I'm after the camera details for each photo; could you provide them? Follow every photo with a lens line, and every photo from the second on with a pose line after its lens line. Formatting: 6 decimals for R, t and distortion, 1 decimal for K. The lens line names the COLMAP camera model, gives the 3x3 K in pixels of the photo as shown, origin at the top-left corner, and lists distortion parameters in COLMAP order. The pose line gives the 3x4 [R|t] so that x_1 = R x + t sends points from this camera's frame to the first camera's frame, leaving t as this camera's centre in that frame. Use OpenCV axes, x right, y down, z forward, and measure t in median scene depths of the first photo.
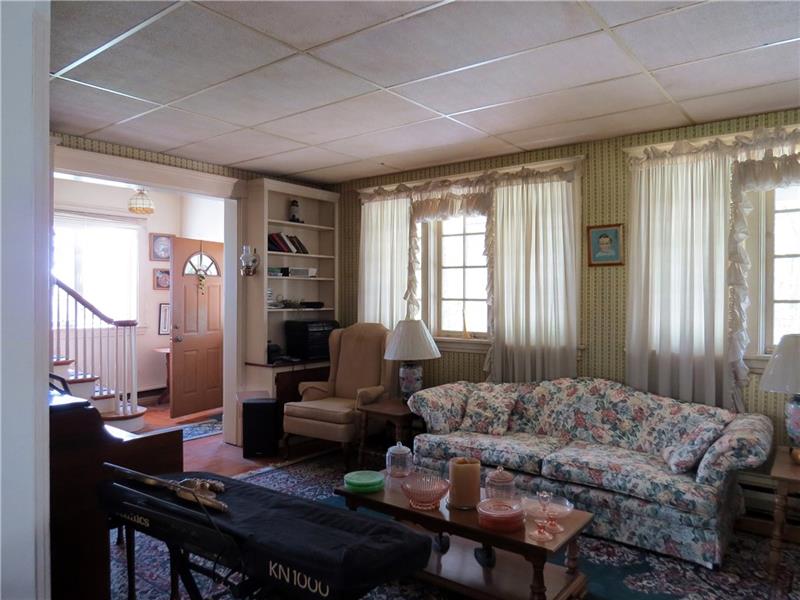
lens RADIAL K [[570.4, 0, 398.1], [0, 570.4, 298.0], [0, 0, 1]] dist [-0.015928, 0.000950]
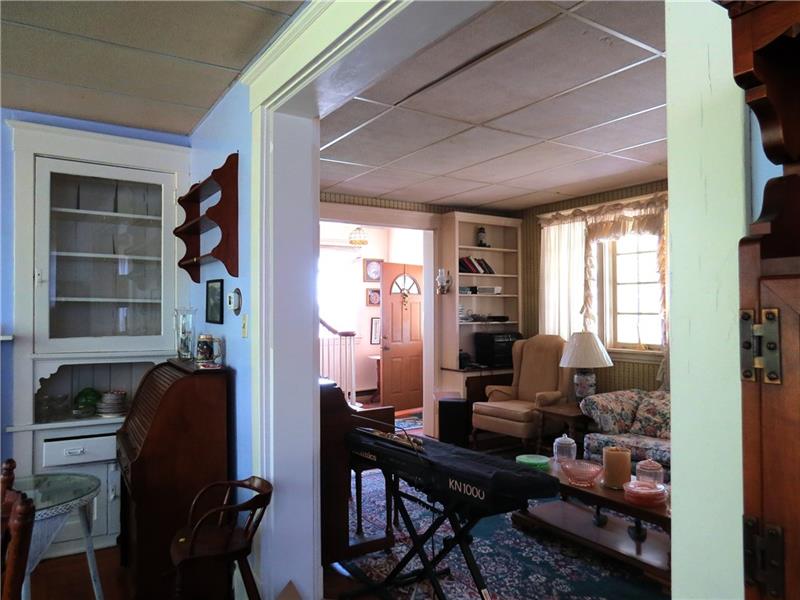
lens RADIAL K [[570.4, 0, 398.1], [0, 570.4, 298.0], [0, 0, 1]] dist [-0.015928, 0.000950]
pose [[0.941835, -0.012950, -0.335827, 0.049364], [0.004565, 0.999658, -0.025745, -0.000991], [0.336046, 0.022714, 0.941572, -0.153998]]
